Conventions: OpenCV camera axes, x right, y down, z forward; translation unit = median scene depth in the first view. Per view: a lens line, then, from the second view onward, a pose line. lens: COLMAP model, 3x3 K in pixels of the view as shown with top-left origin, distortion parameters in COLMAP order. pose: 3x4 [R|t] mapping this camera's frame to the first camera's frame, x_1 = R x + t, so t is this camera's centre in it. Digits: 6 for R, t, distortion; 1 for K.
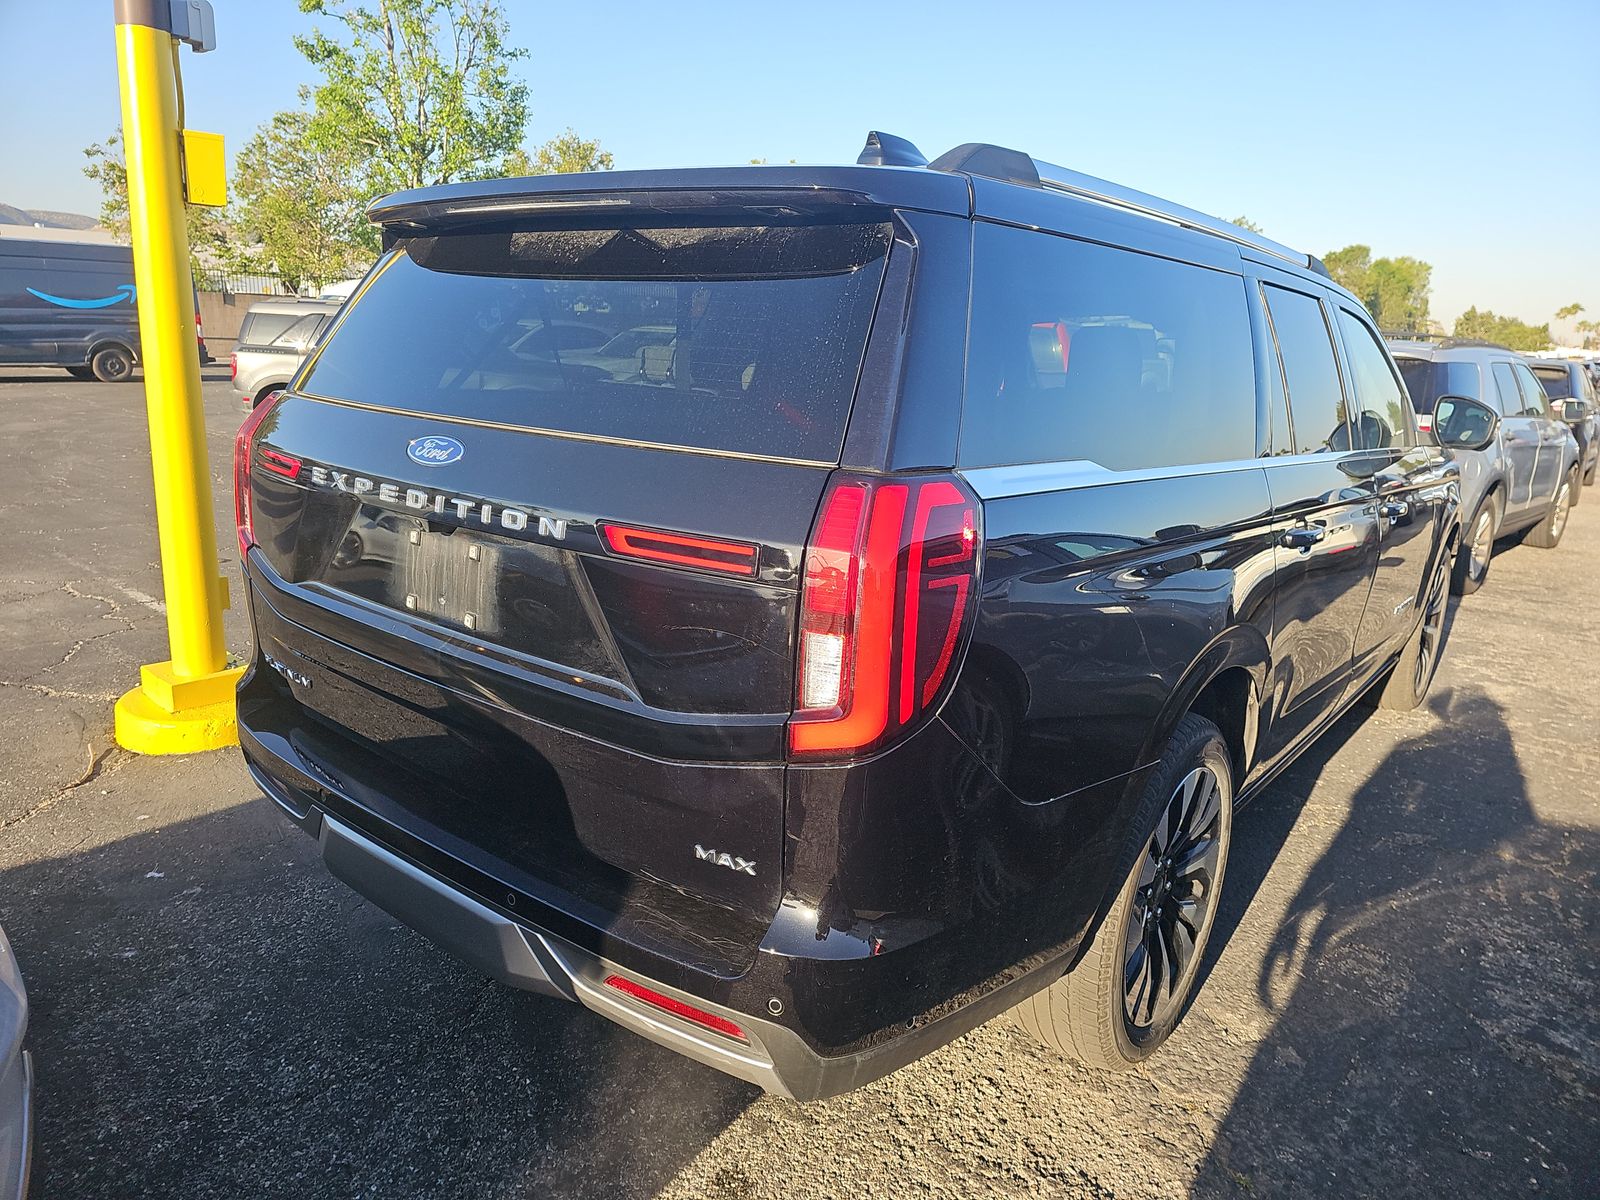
lens RADIAL K [[1067.3, 0, 798.6], [0, 1067.3, 602.4], [0, 0, 1]] dist [0.022699, -0.000647]
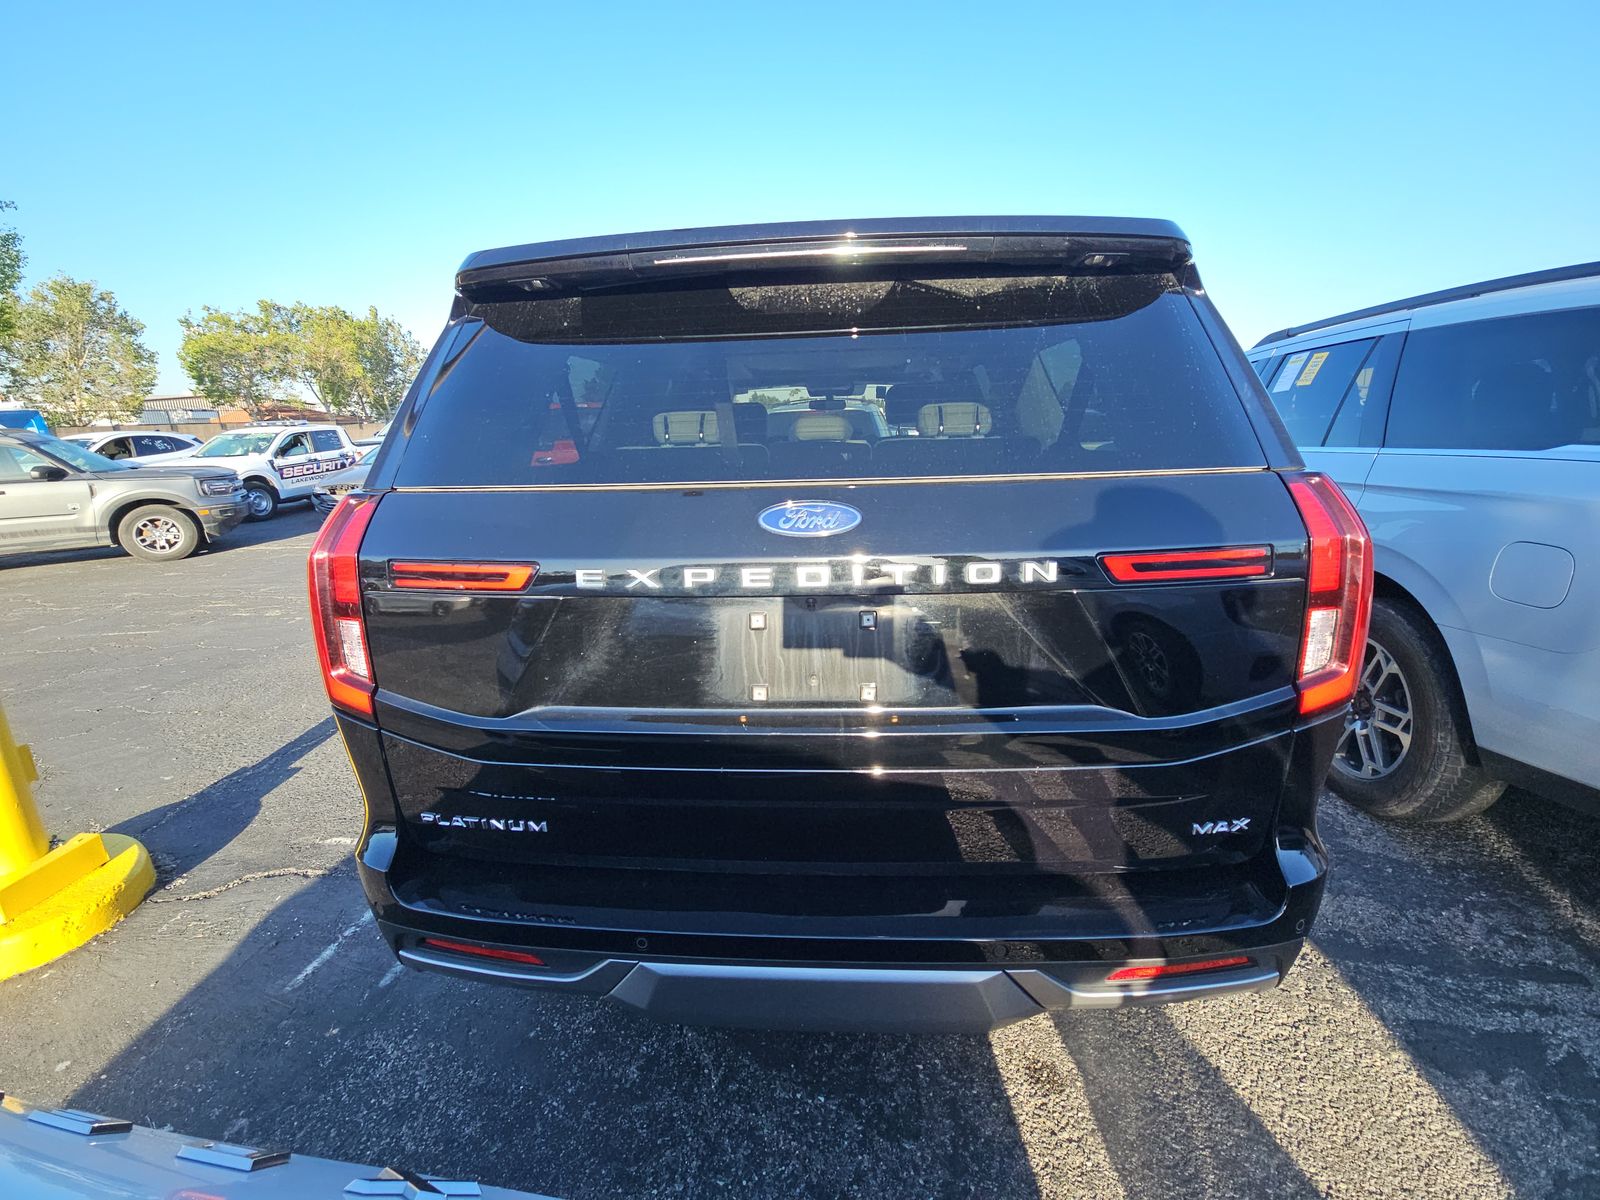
lens RADIAL K [[649.4, 0, 783.7], [0, 649.4, 579.6], [0, 0, 1]] dist [0.001082, -0.000578]
pose [[0.817735, -0.202040, 0.538971, -0.641212], [0.201393, 0.977615, 0.060914, -0.126972], [-0.539213, 0.058733, 0.840119, 0.547031]]
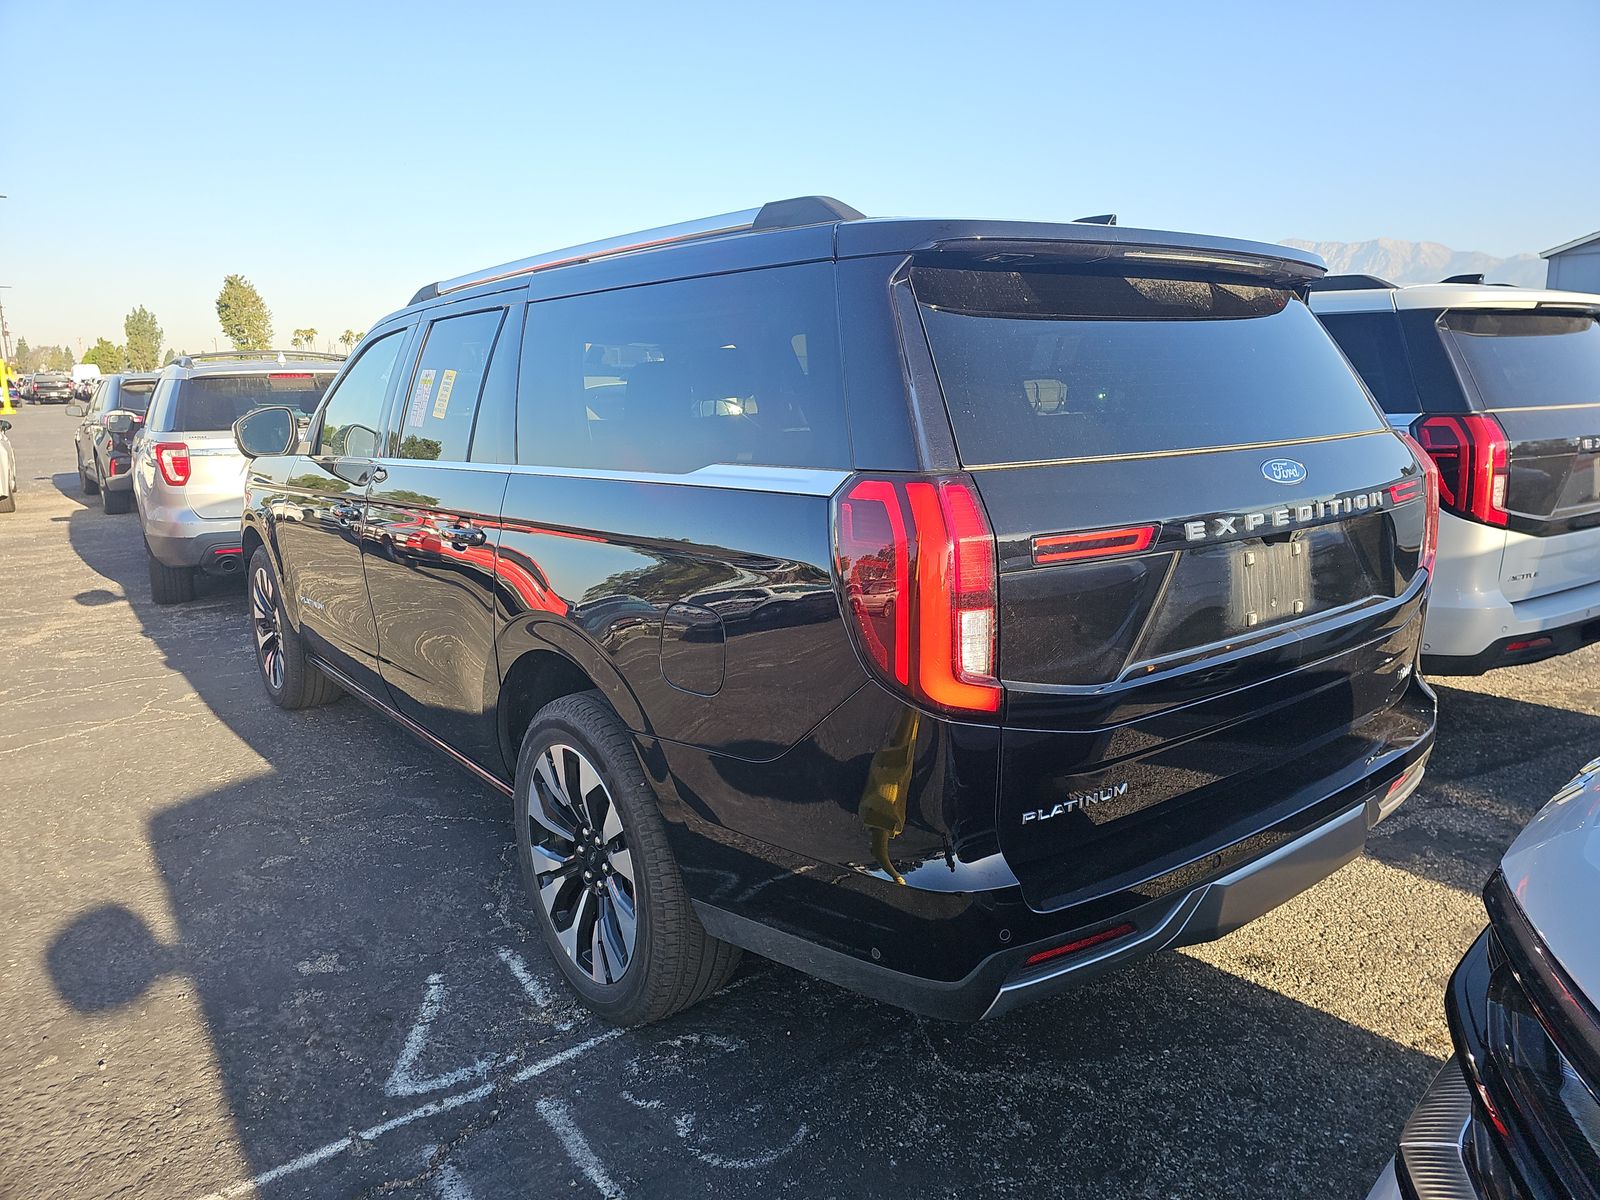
lens RADIAL K [[1067.3, 0, 798.4], [0, 1067.3, 596.0], [0, 0, 1]] dist [0.022699, -0.000647]
pose [[0.234463, -0.240699, 0.941855, -1.537123], [0.260661, 0.948950, 0.177624, -0.346277], [-0.936527, 0.203859, 0.285235, 1.157761]]
